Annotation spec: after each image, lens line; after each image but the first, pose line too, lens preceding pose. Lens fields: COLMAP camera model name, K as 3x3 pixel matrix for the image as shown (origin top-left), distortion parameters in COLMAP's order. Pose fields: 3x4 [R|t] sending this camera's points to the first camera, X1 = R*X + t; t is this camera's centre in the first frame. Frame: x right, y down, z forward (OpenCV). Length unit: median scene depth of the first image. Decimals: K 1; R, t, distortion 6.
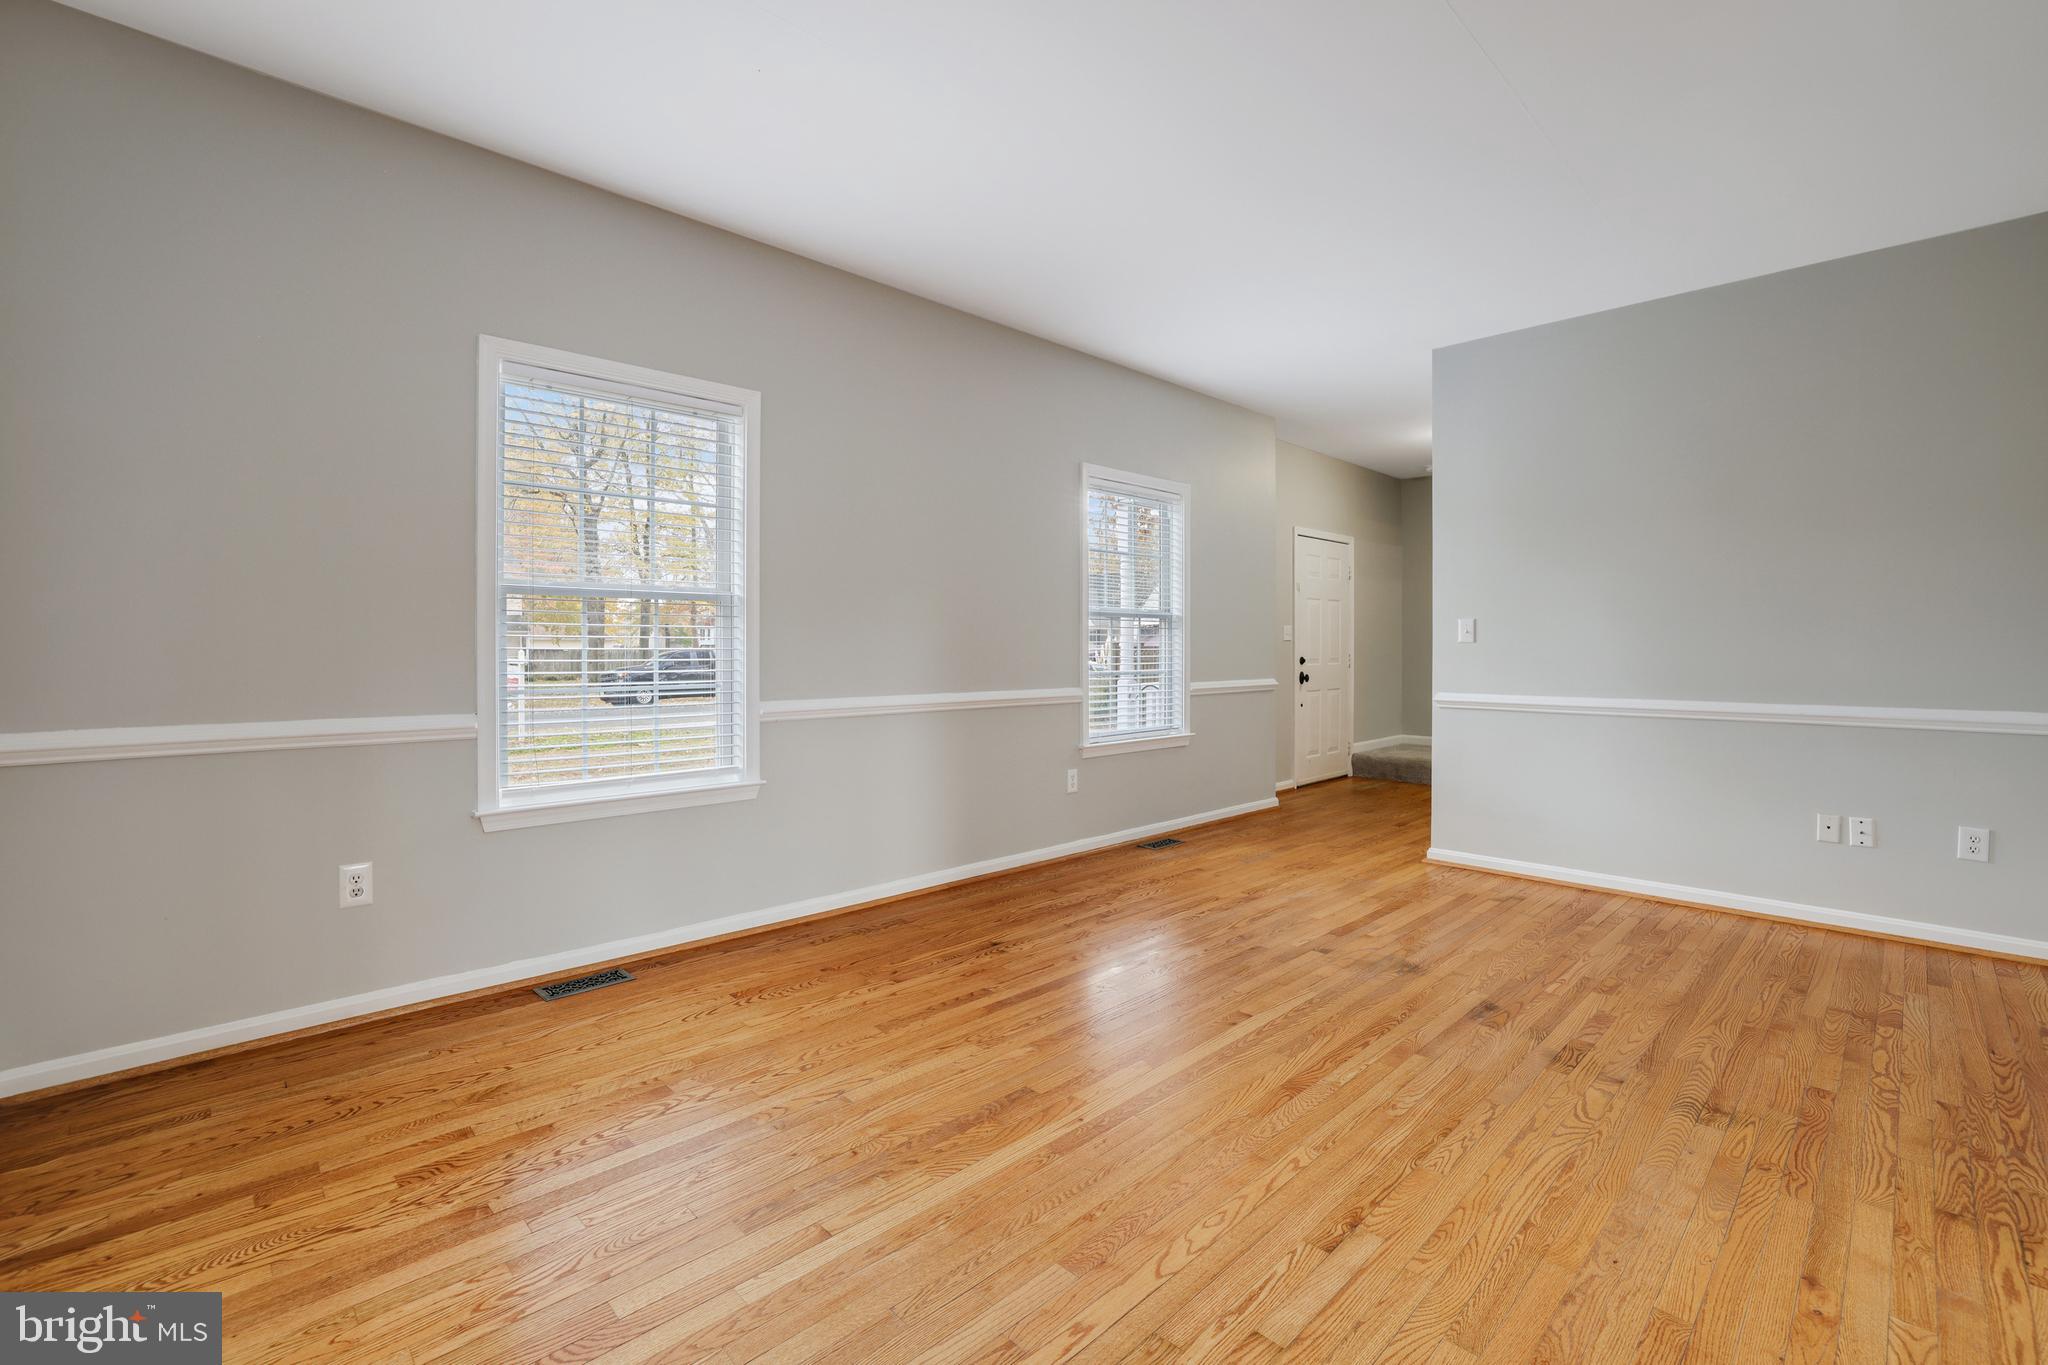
lens RADIAL K [[890.5, 0, 1025.4], [0, 890.5, 656.2], [0, 0, 1]] dist [-0.032515, 0.011191]
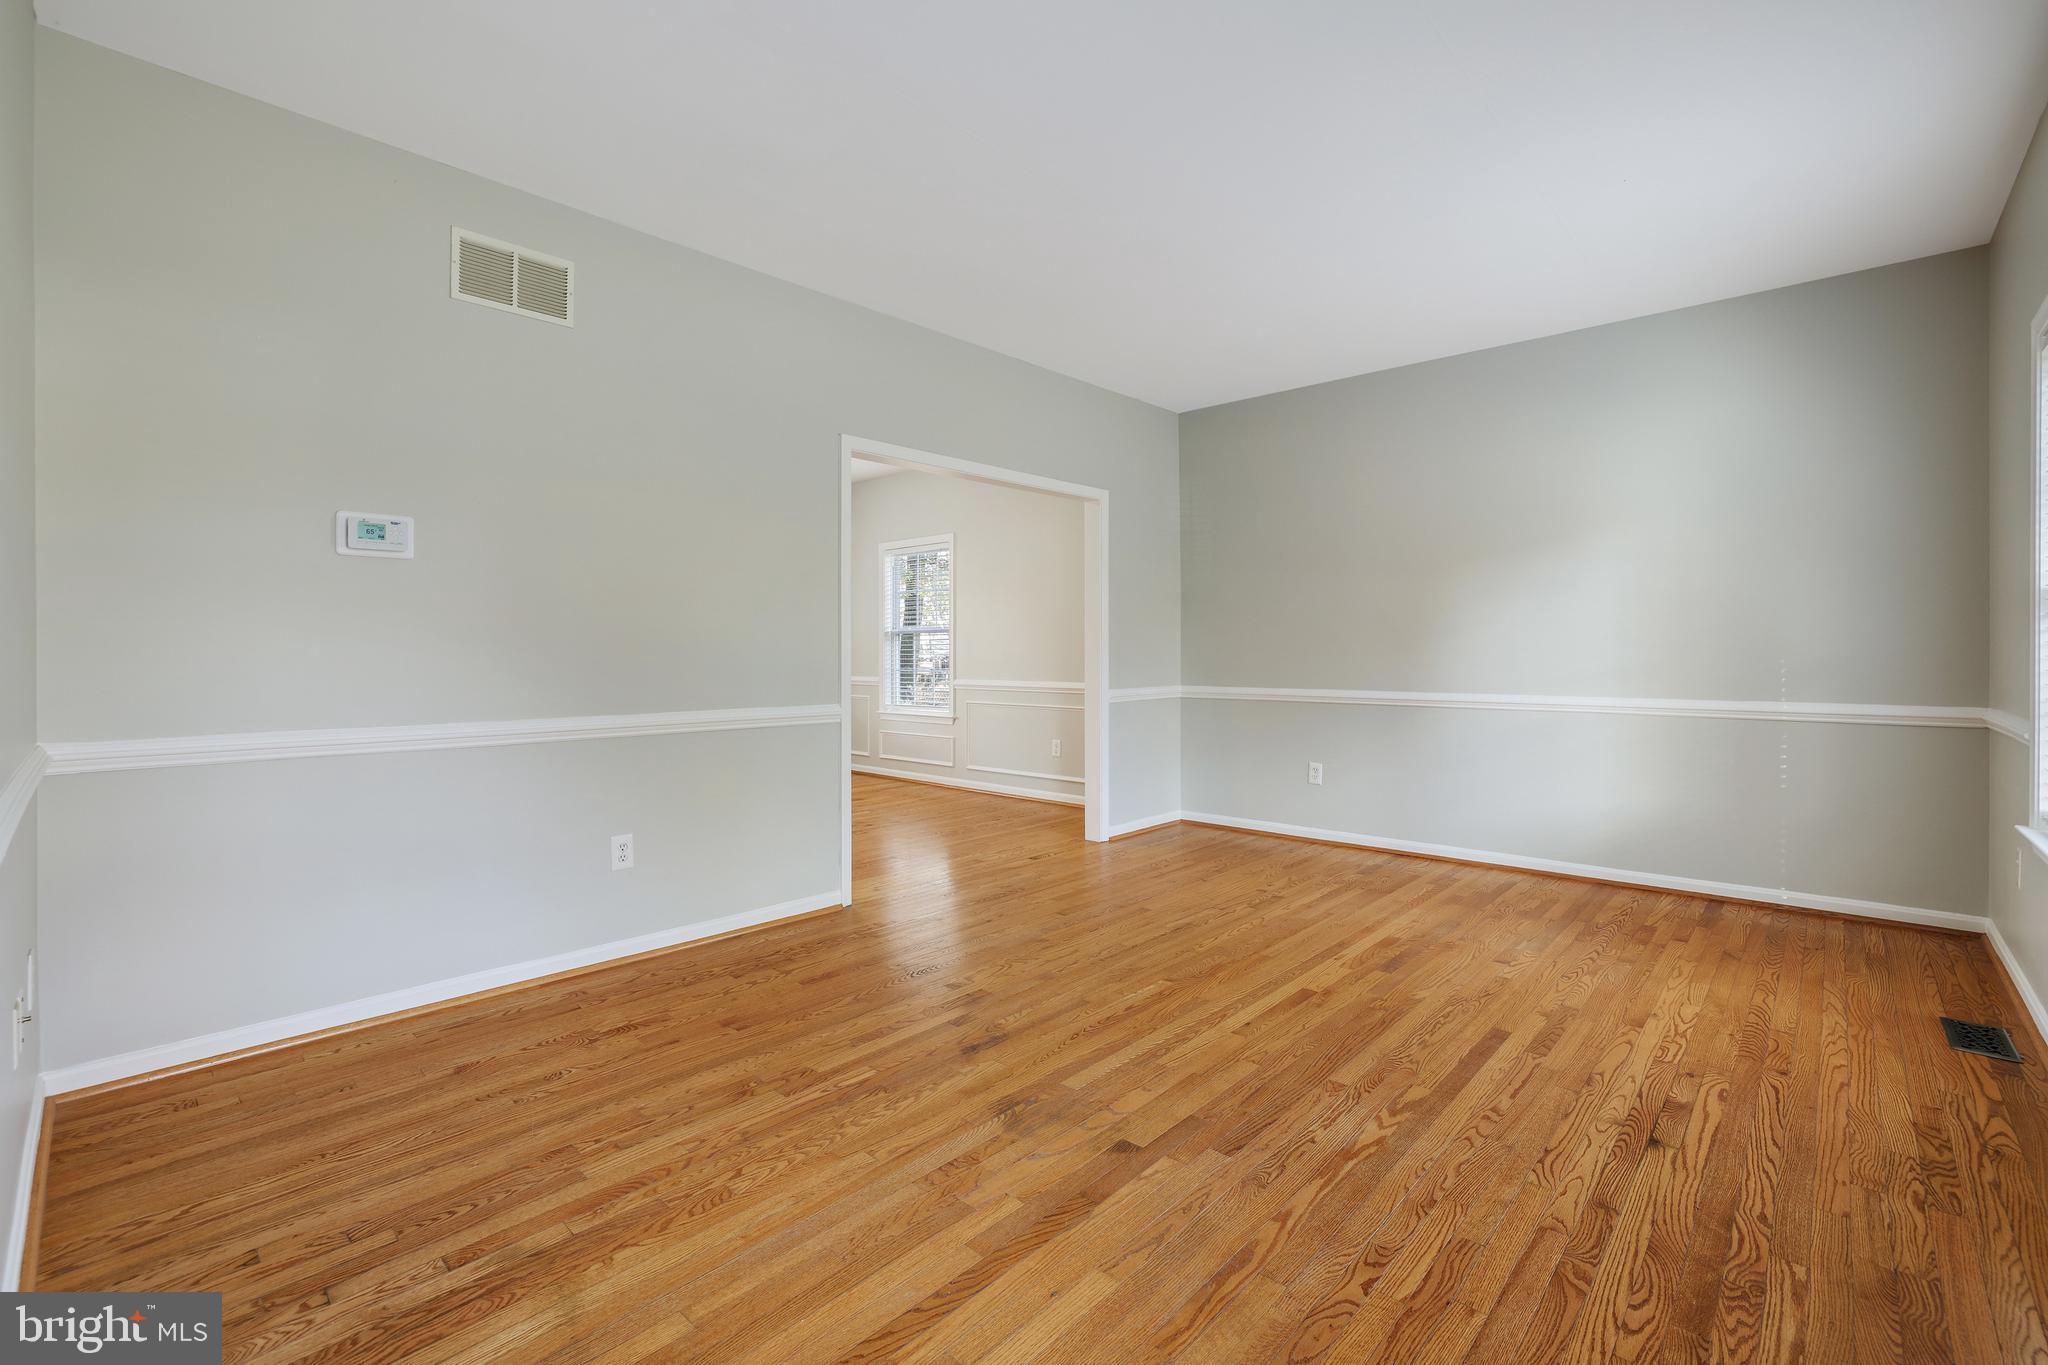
lens RADIAL K [[880.2, 0, 1008.9], [0, 880.2, 662.4], [0, 0, 1]] dist [-0.030979, 0.010041]
pose [[-0.999543, -0.003093, -0.030071, 0.551906], [-0.003611, 0.999846, 0.017162, -0.016801], [0.030013, 0.017263, -0.999400, 2.022443]]
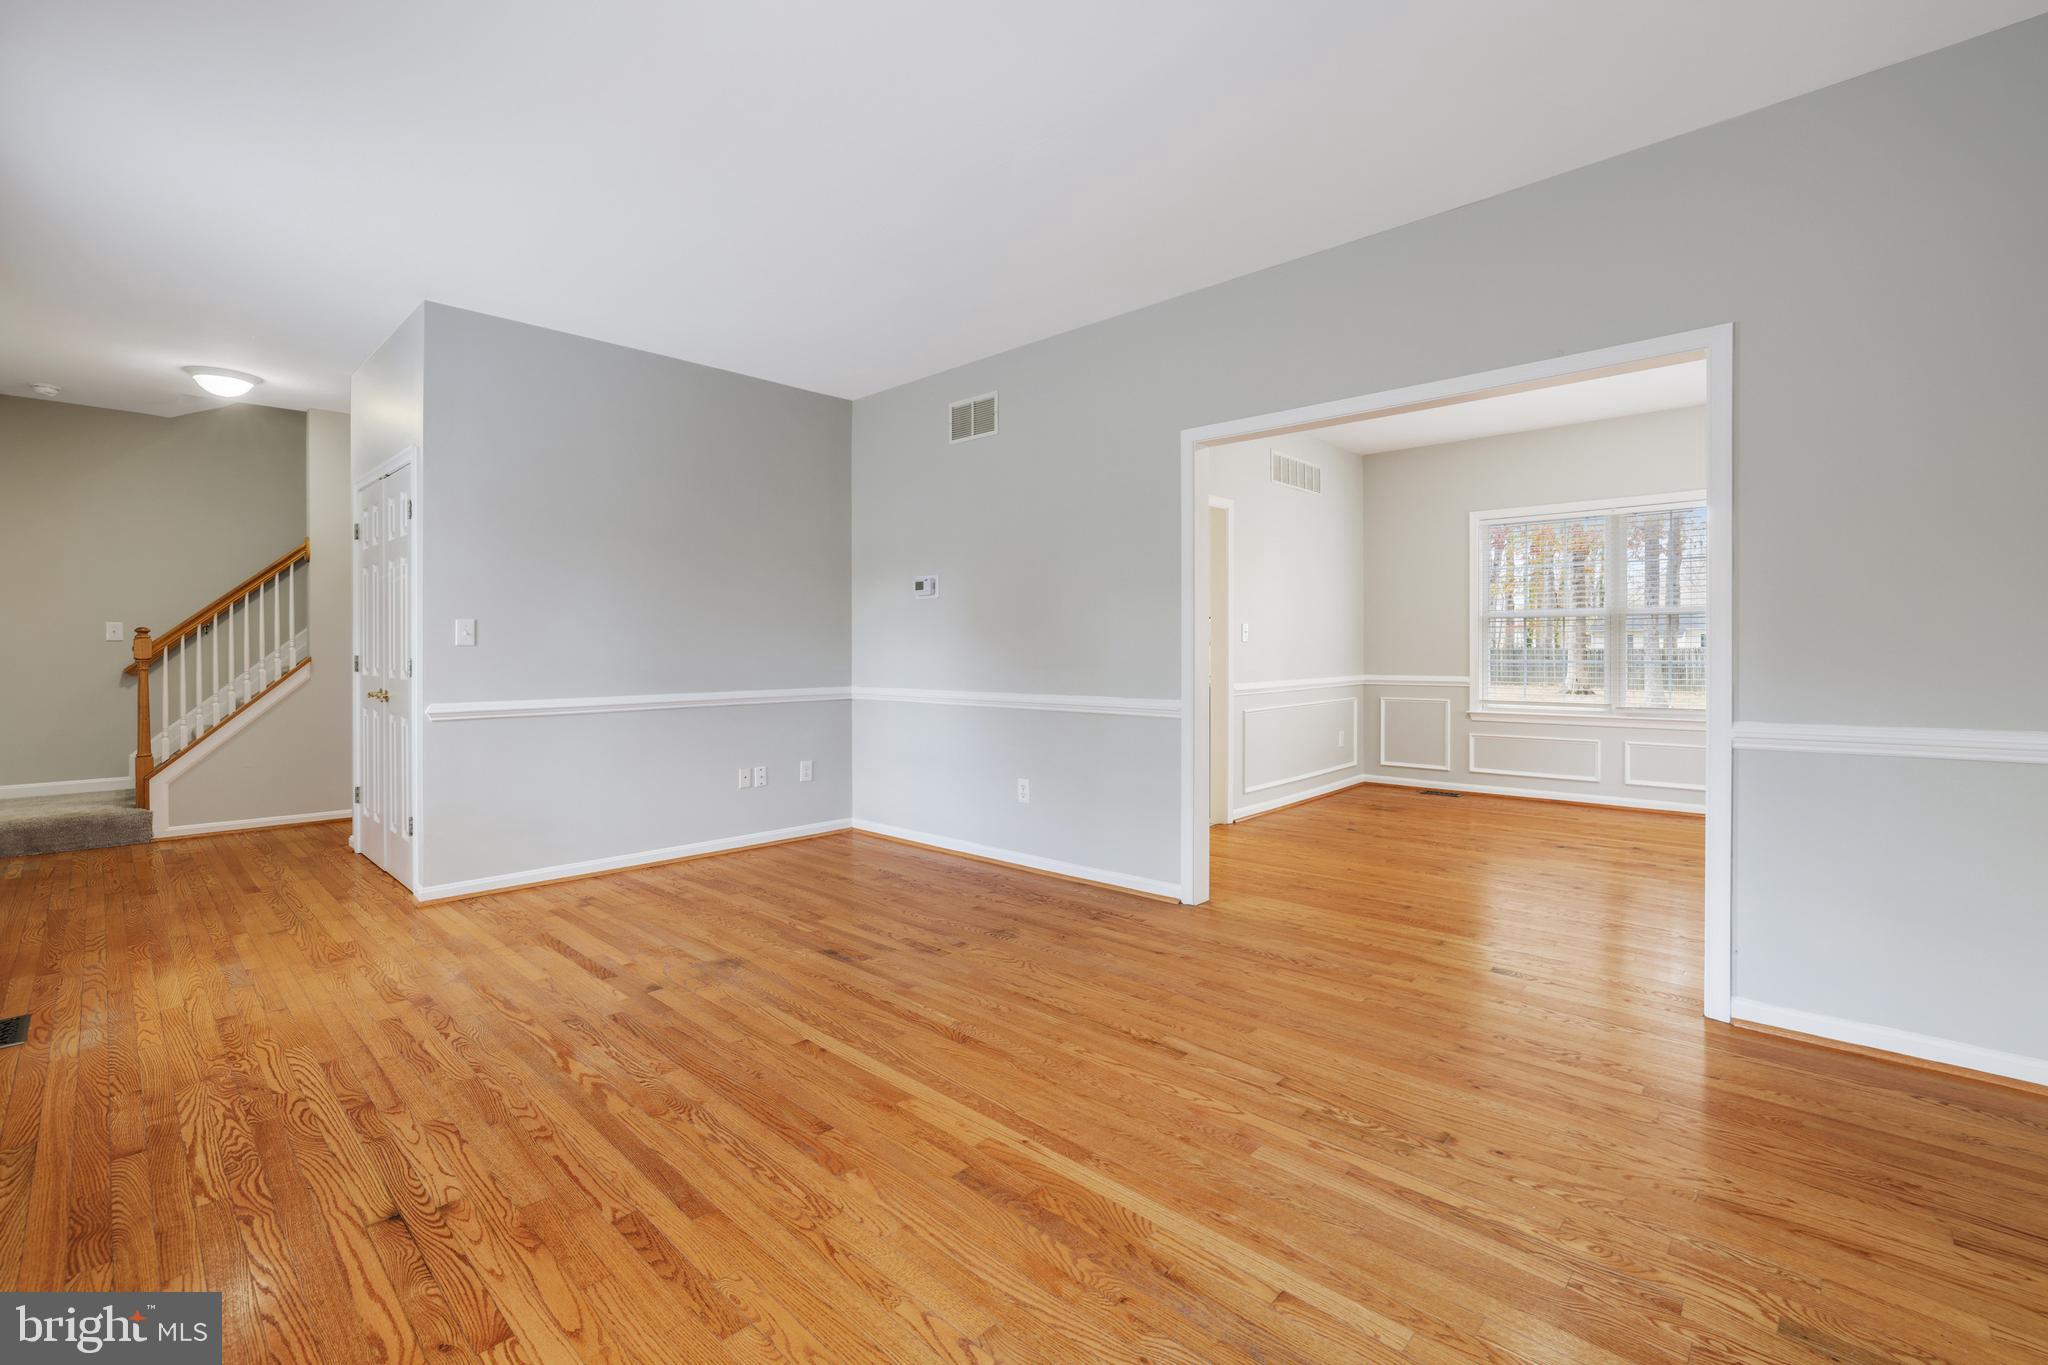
lens RADIAL K [[890.5, 0, 1025.4], [0, 890.5, 656.2], [0, 0, 1]] dist [-0.032515, 0.011191]
pose [[-0.038435, -0.005533, 0.999246, -0.714378], [0.010230, 0.999930, 0.005931, -0.003741], [-0.999209, 0.010450, -0.038376, 0.830920]]
